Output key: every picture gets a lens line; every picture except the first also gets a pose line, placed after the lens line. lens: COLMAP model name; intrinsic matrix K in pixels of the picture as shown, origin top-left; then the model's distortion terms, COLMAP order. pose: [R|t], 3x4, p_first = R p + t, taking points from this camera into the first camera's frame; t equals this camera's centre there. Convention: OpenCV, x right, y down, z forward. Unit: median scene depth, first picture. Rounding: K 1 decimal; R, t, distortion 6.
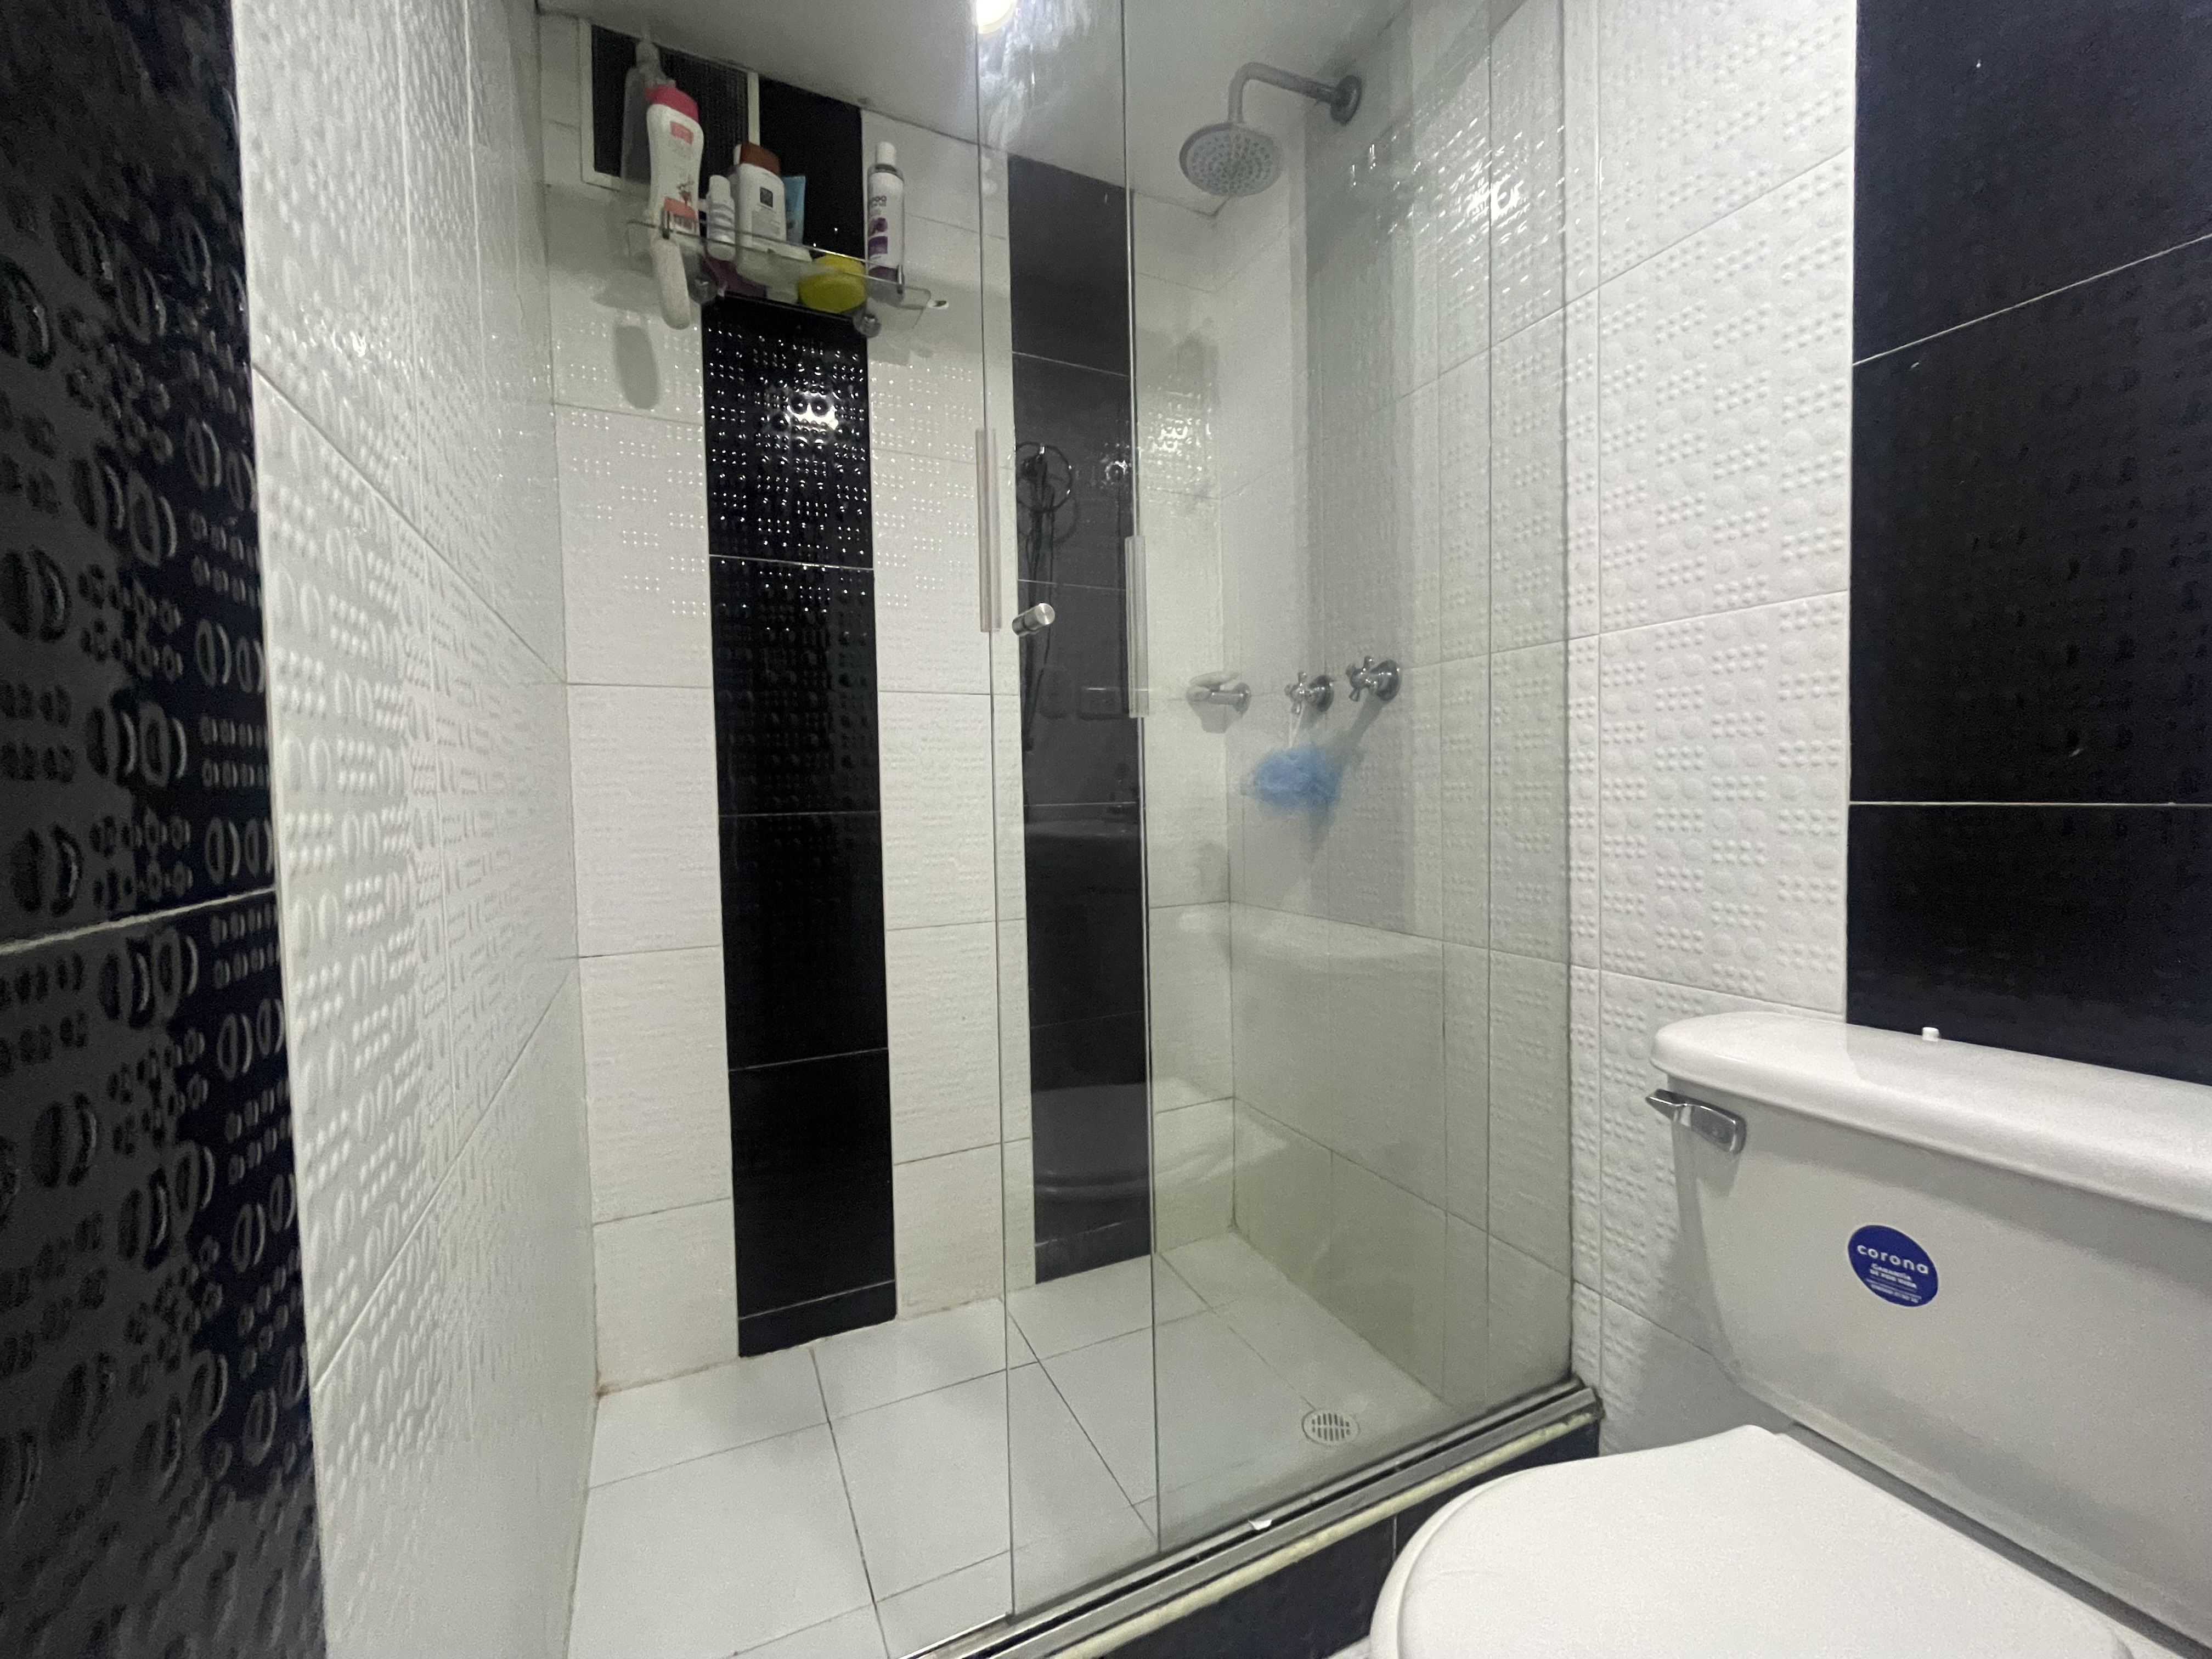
lens RADIAL K [[892.7, 0, 1102.6], [0, 892.7, 826.9], [0, 0, 1]] dist [-0.001858, 0.000020]
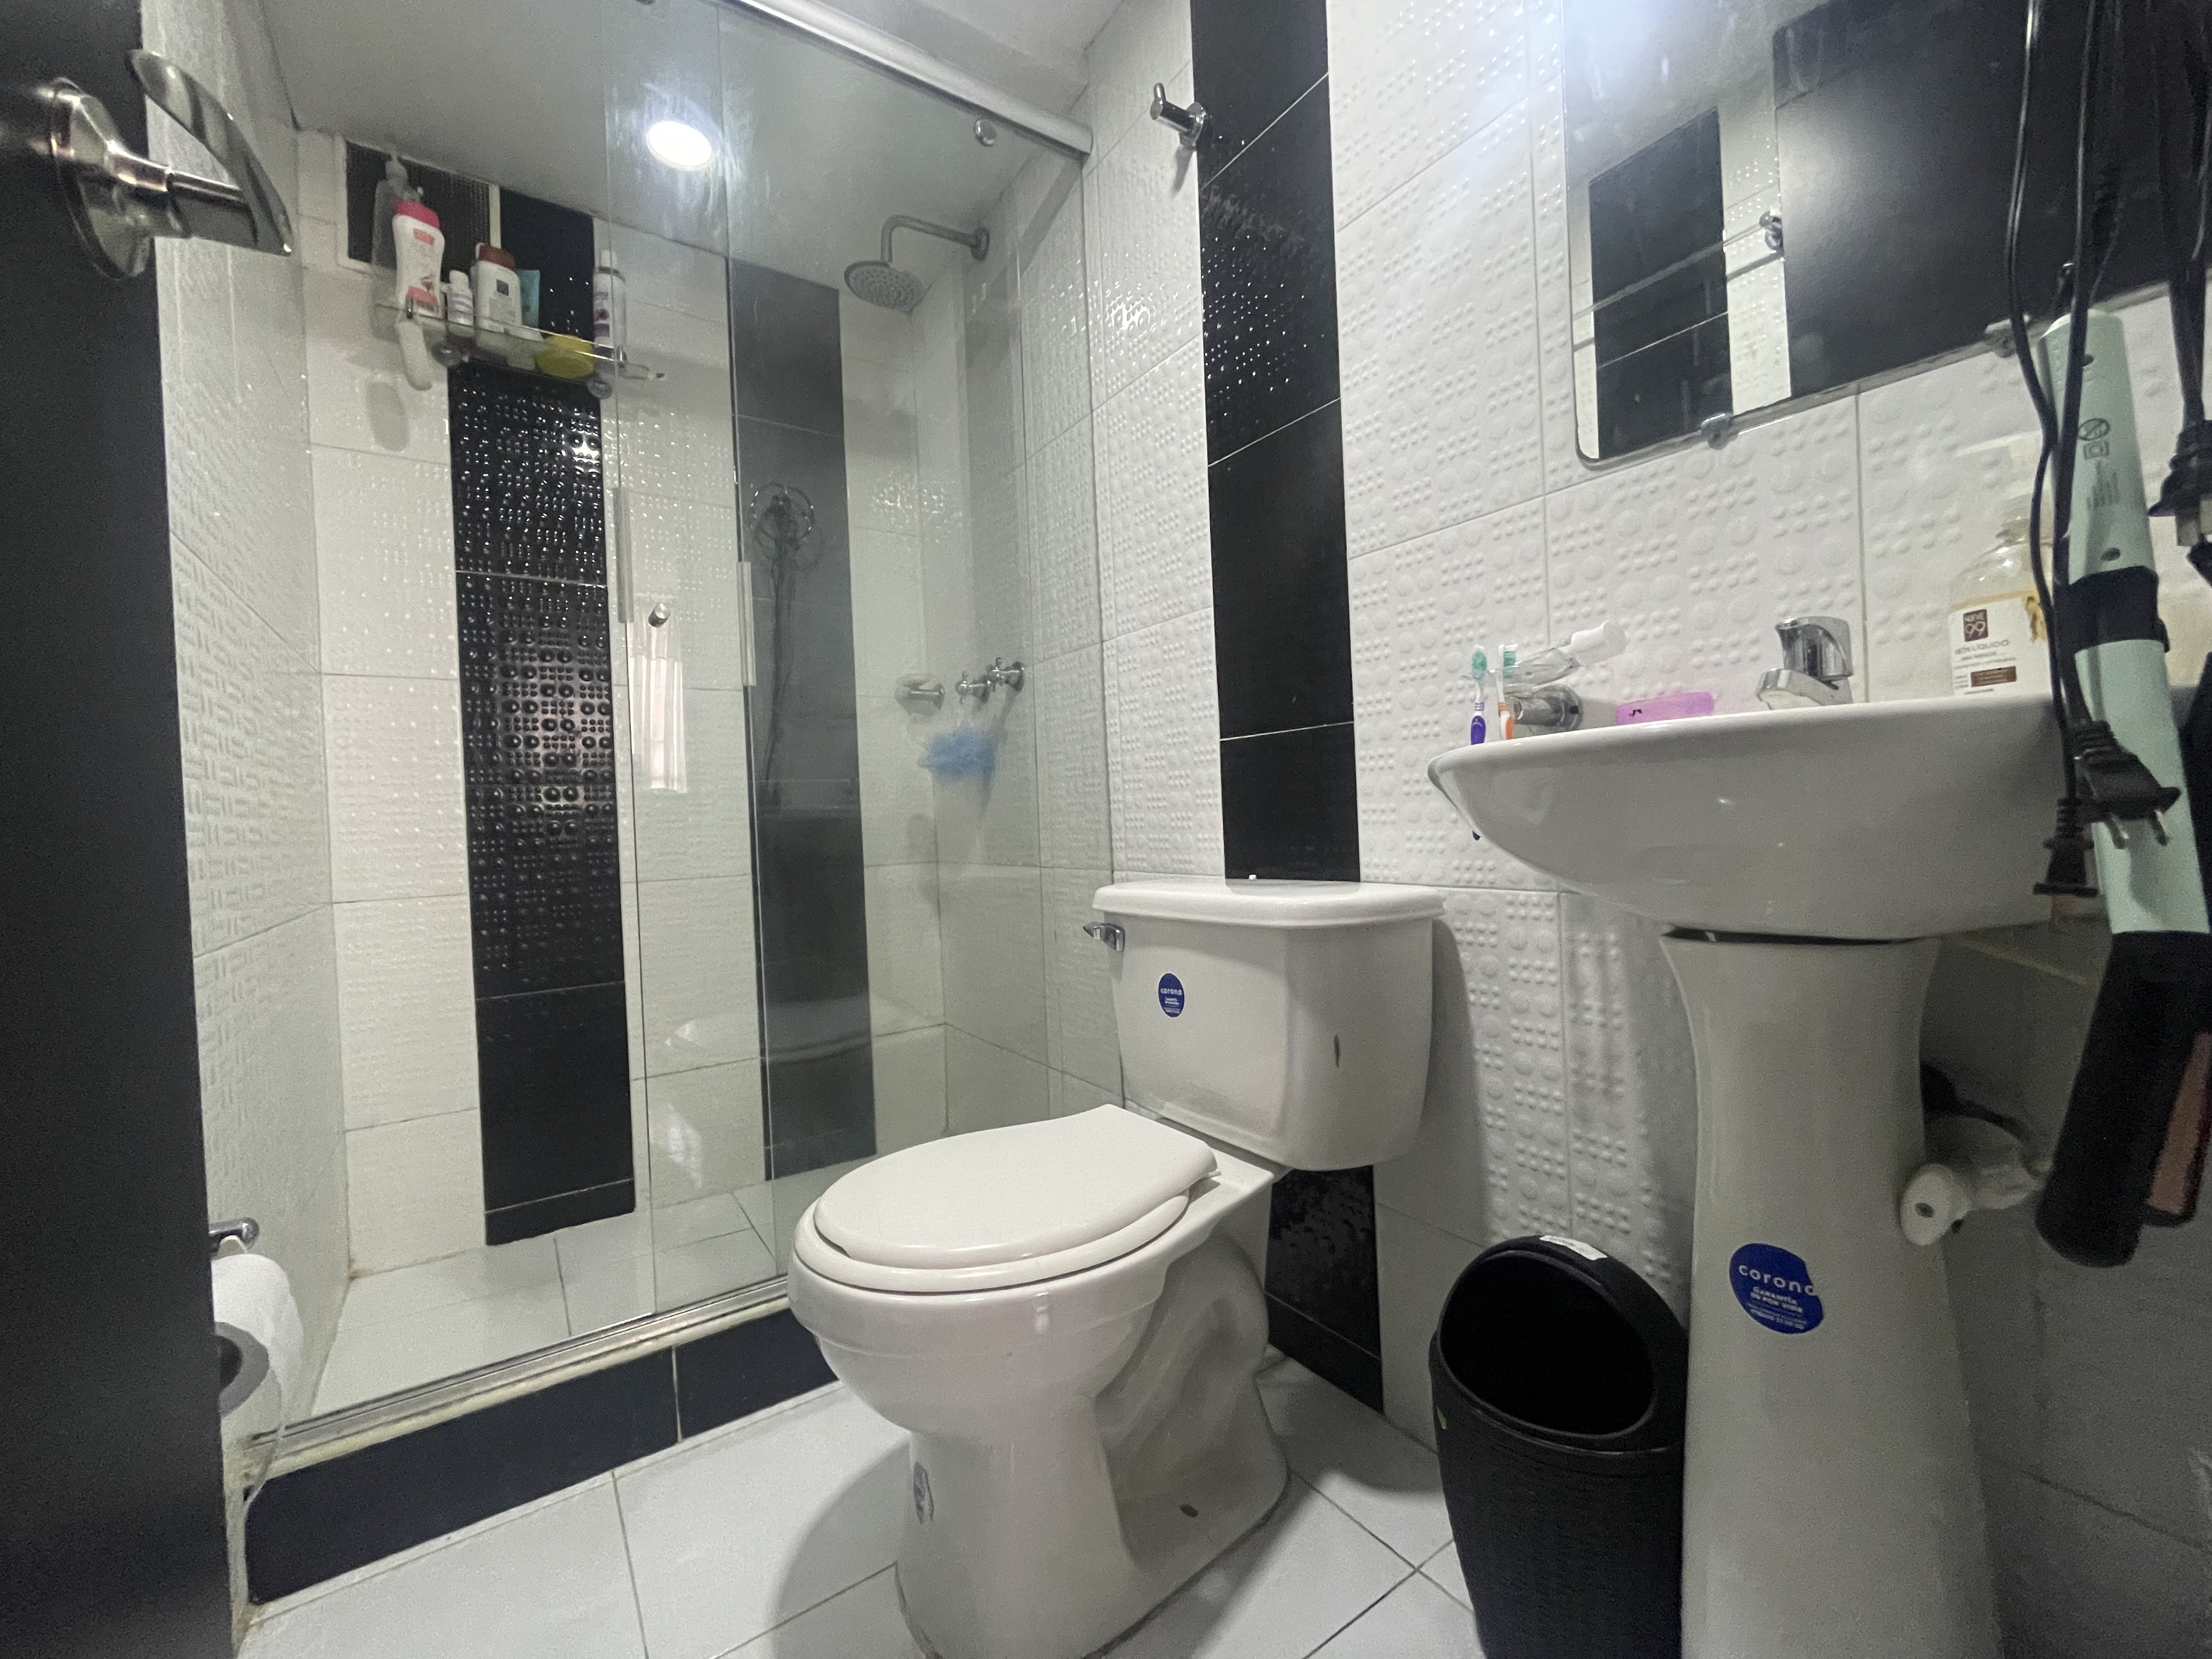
lens RADIAL K [[892.7, 0, 1103.7], [0, 892.7, 824.7], [0, 0, 1]] dist [-0.001858, 0.000020]
pose [[0.987889, -0.020941, 0.153740, 0.241984], [0.026417, 0.999084, -0.033661, 0.106512], [-0.152895, 0.037315, 0.987538, -0.326473]]
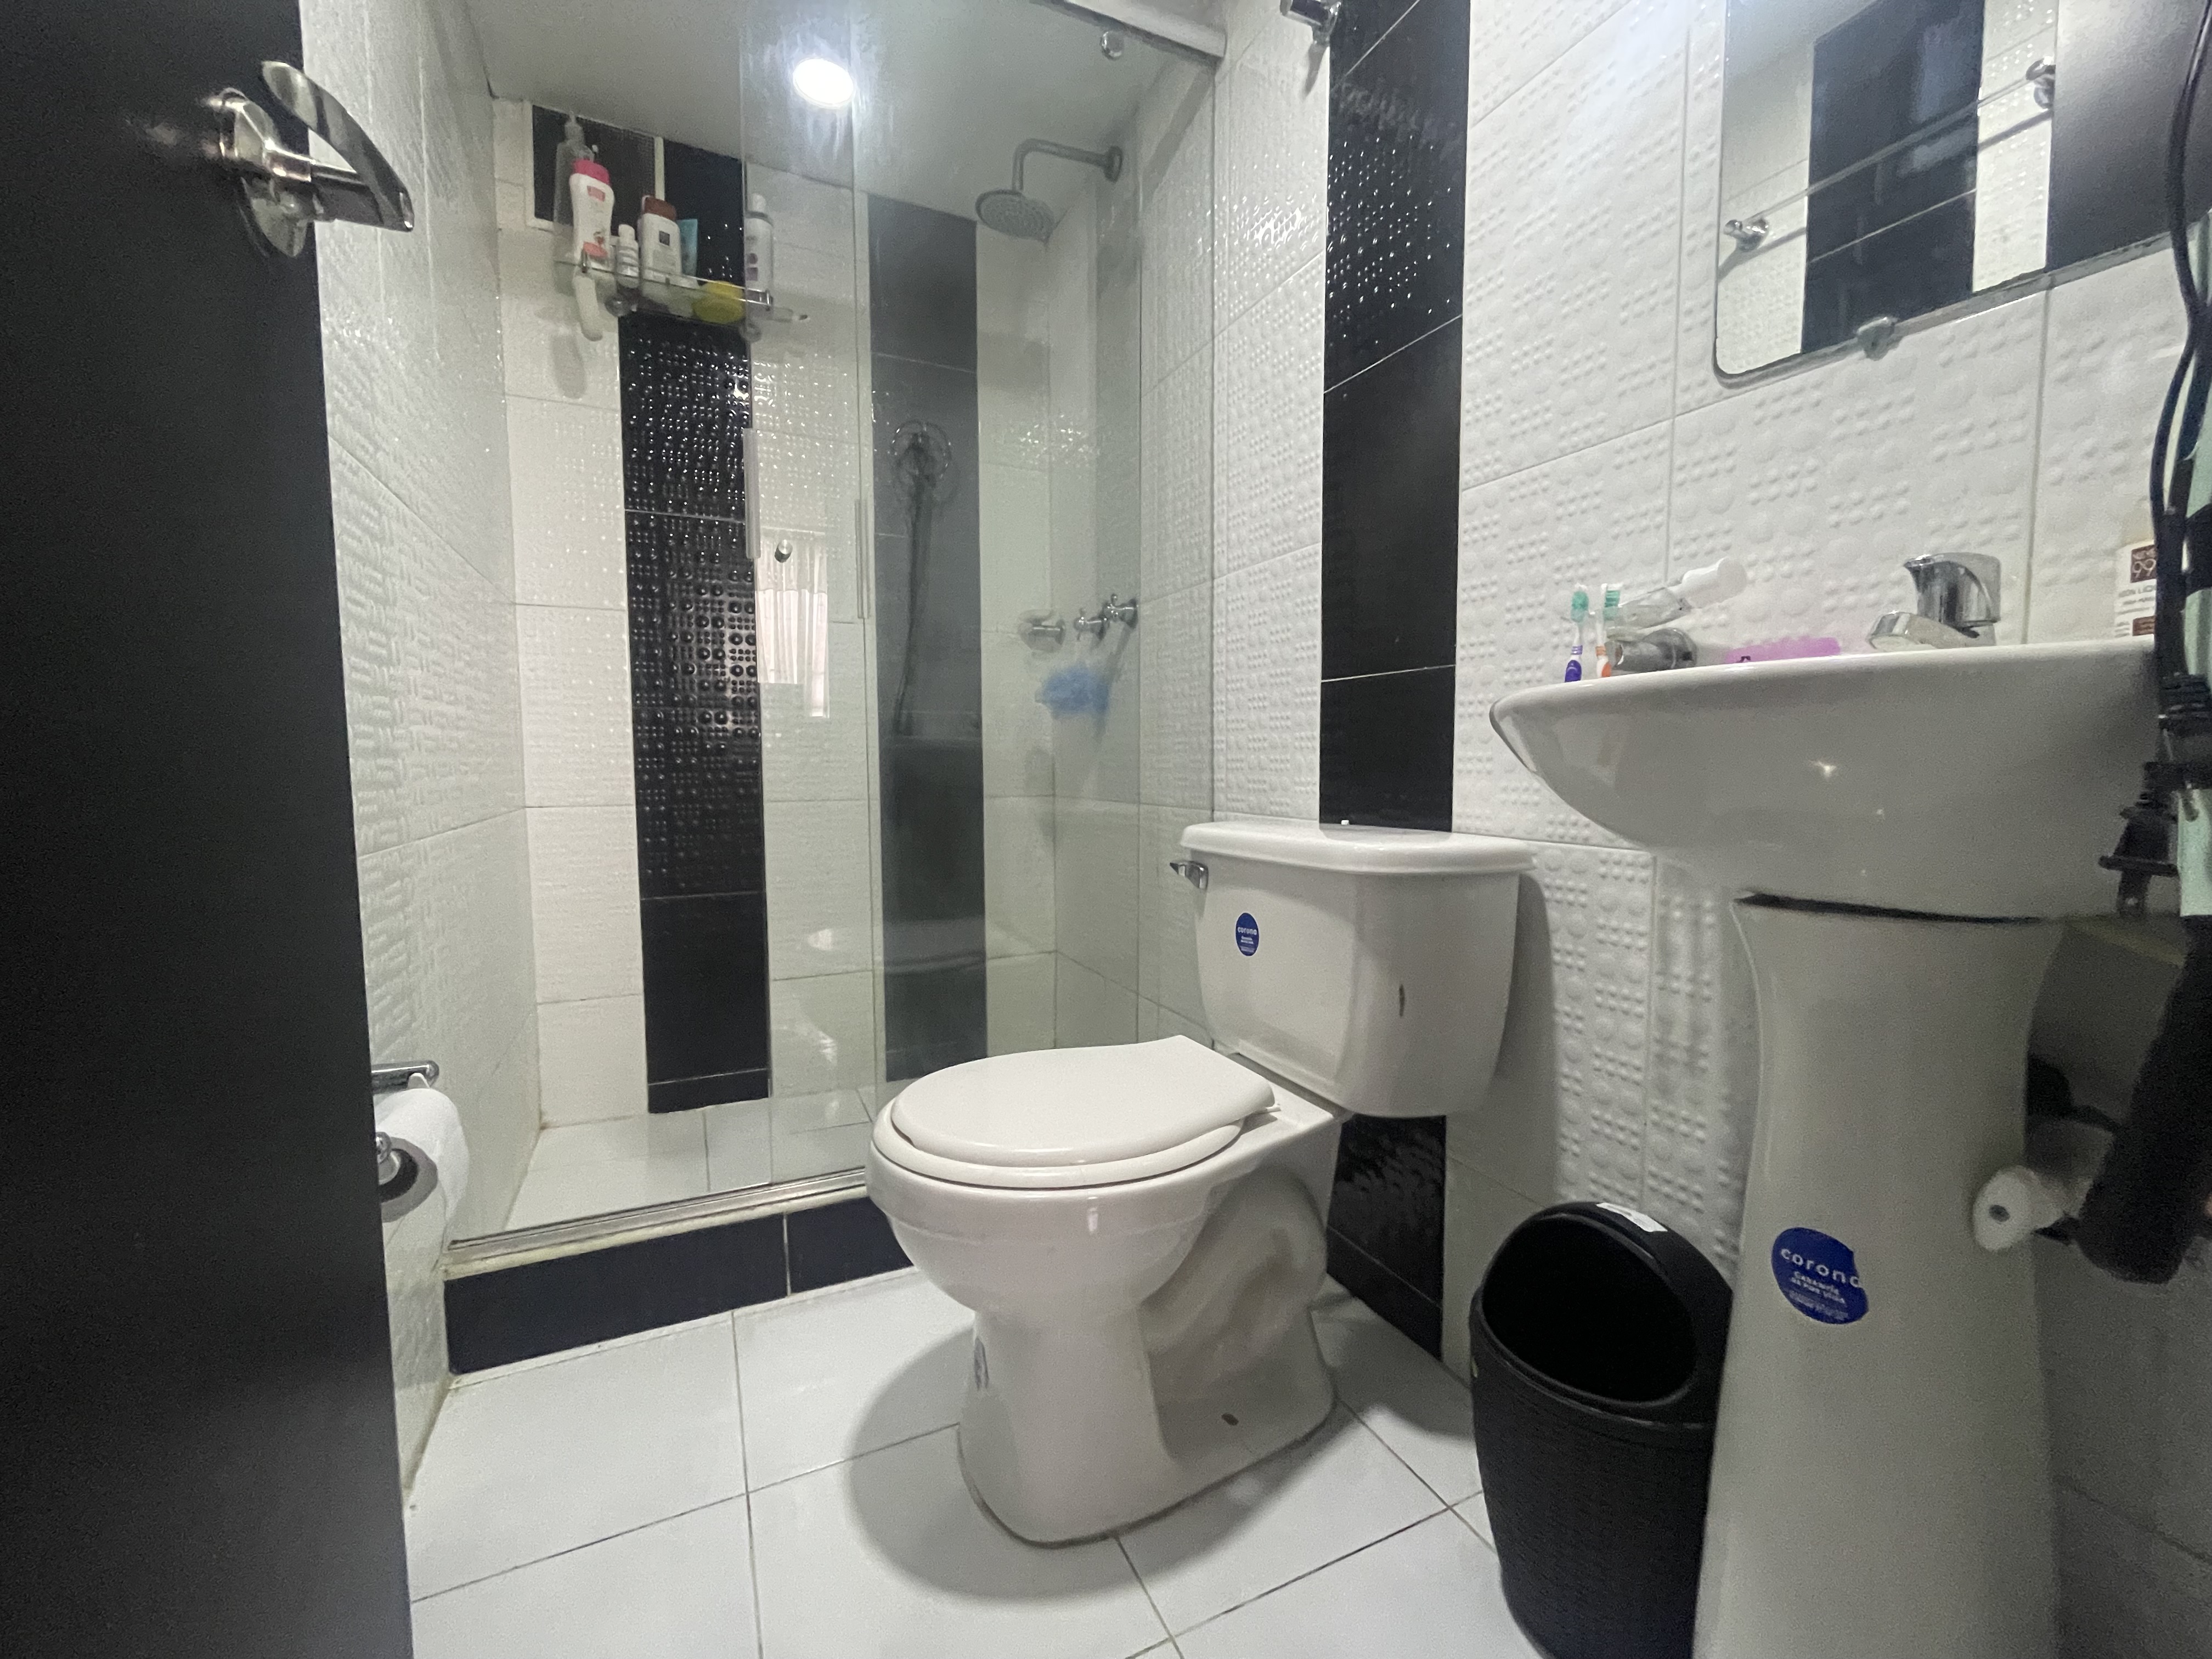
lens RADIAL K [[892.7, 0, 1104.1], [0, 892.7, 824.6], [0, 0, 1]] dist [-0.001858, 0.000020]
pose [[0.999817, 0.017989, -0.006570, 0.297117], [-0.017771, 0.999334, 0.031877, 0.111271], [0.007139, -0.031755, 0.999470, -0.345326]]
